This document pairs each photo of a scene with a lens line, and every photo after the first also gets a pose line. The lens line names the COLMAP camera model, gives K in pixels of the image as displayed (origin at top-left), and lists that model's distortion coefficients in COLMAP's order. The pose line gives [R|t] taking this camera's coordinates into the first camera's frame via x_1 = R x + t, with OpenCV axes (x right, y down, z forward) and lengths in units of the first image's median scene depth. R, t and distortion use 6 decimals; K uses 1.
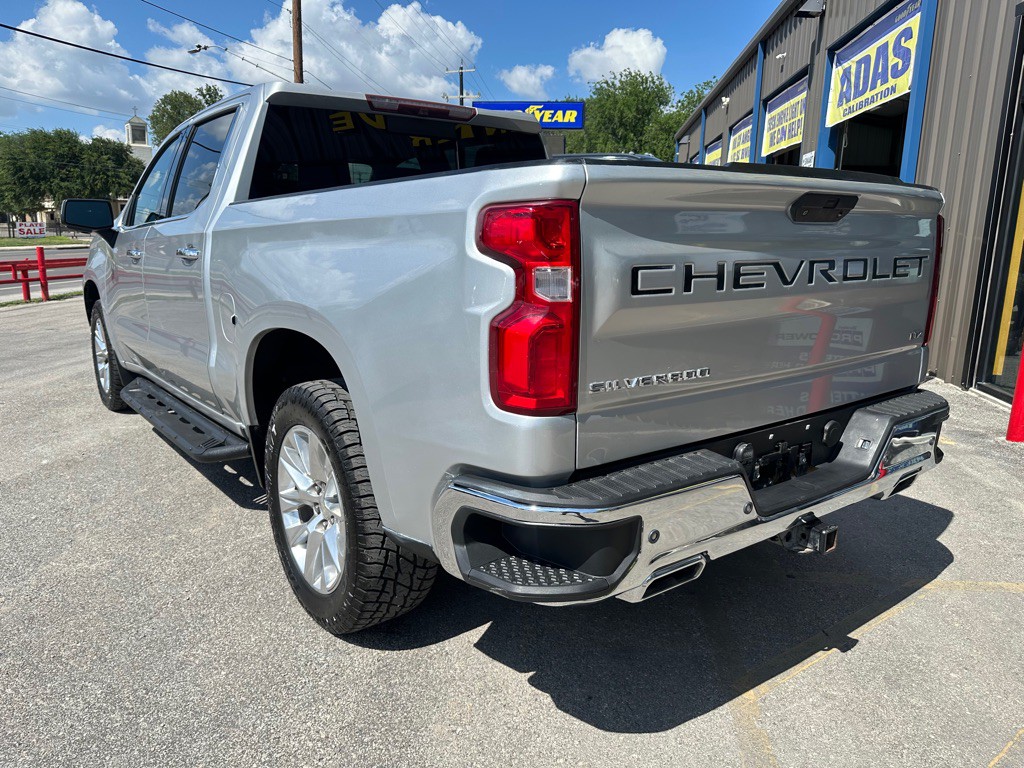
lens RADIAL K [[731.2, 0, 512.0], [0, 731.2, 384.0], [0, 0, 1]] dist [0.058252, -0.089185]
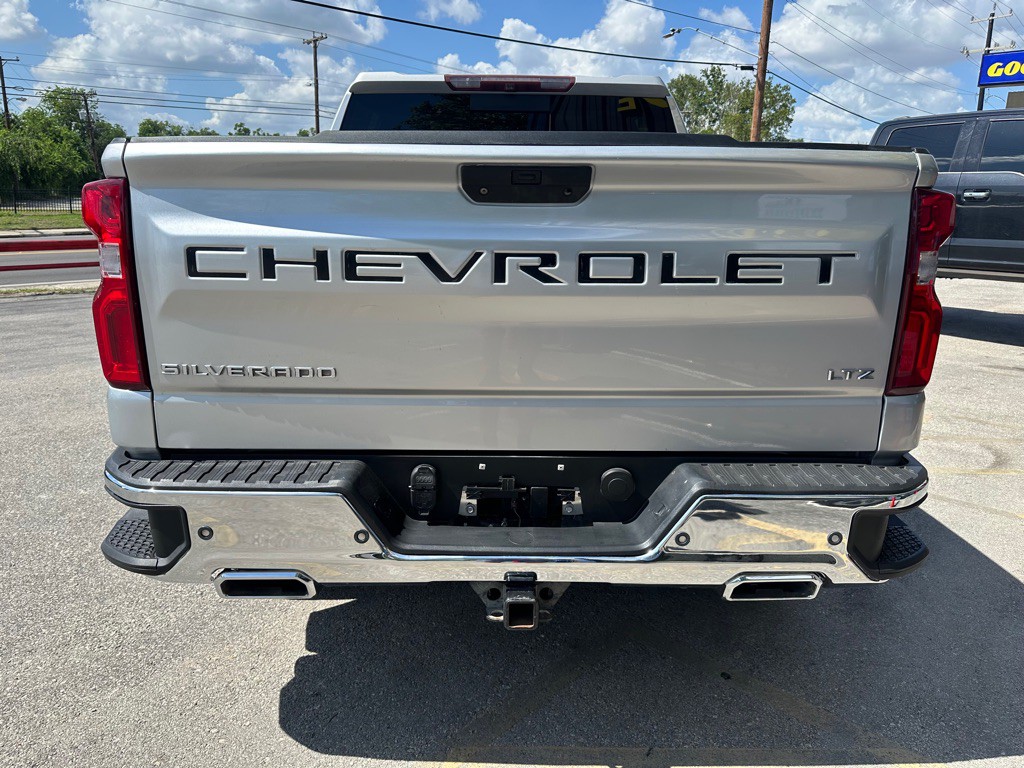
lens RADIAL K [[731.2, 0, 512.0], [0, 731.2, 384.0], [0, 0, 1]] dist [0.058252, -0.089185]
pose [[0.815224, 0.142273, -0.561398, 0.854342], [-0.126381, 0.989697, 0.067294, -0.081134], [0.565188, 0.016090, 0.824805, 0.360628]]
